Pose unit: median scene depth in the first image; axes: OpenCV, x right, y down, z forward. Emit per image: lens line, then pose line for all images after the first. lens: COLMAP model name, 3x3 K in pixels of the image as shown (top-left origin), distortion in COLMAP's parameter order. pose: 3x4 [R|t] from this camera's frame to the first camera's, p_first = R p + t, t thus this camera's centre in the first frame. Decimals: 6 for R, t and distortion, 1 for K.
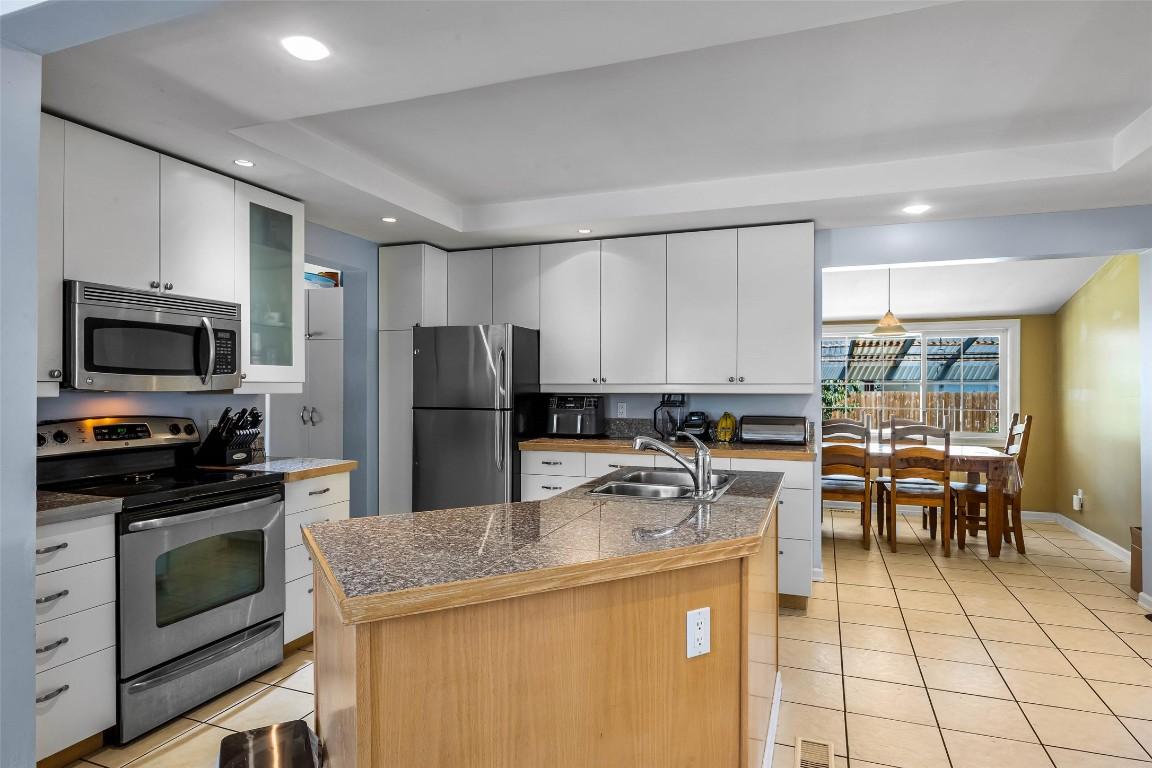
lens RADIAL K [[646.3, 0, 576.0], [0, 646.3, 384.0], [0, 0, 1]] dist [0.003212, 0.000845]
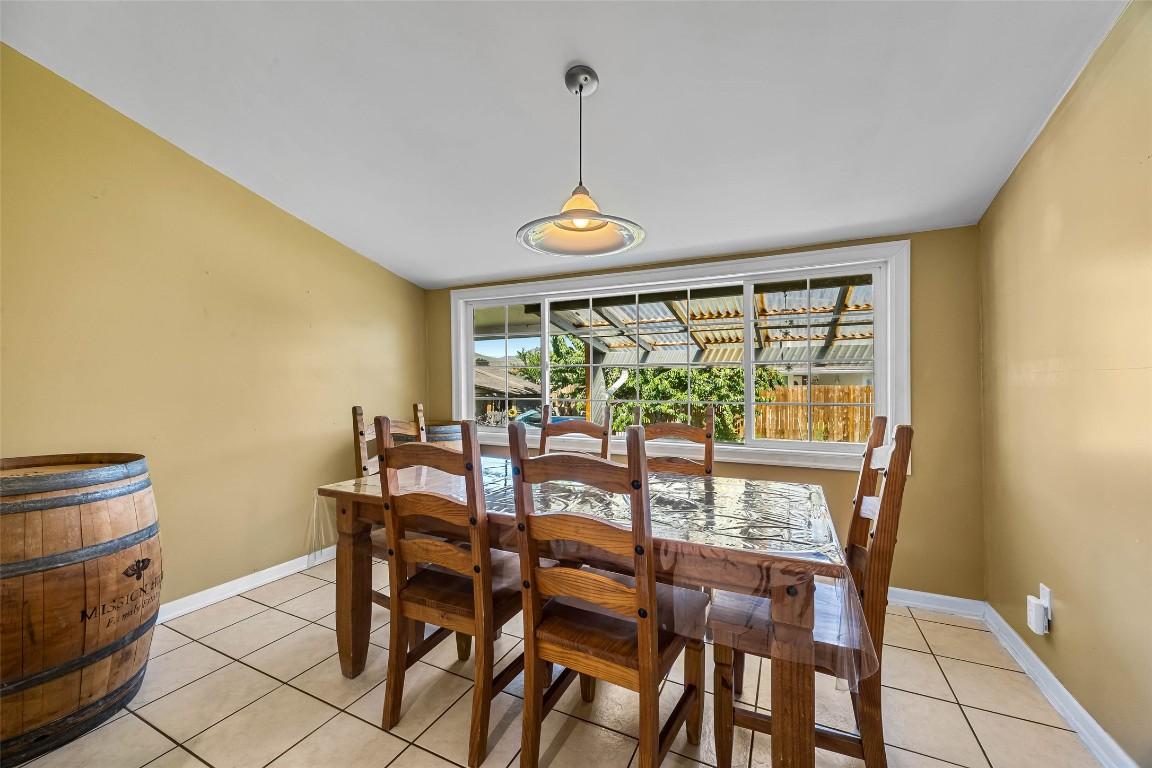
lens RADIAL K [[453.7, 0, 576.0], [0, 453.7, 384.0], [0, 0, 1]] dist [-0.000259, -0.000050]
pose [[0.995960, -0.006941, -0.089524, 0.462843], [0.006670, 0.999972, -0.003323, 0.023132], [0.089544, 0.002713, 0.995979, 0.628085]]
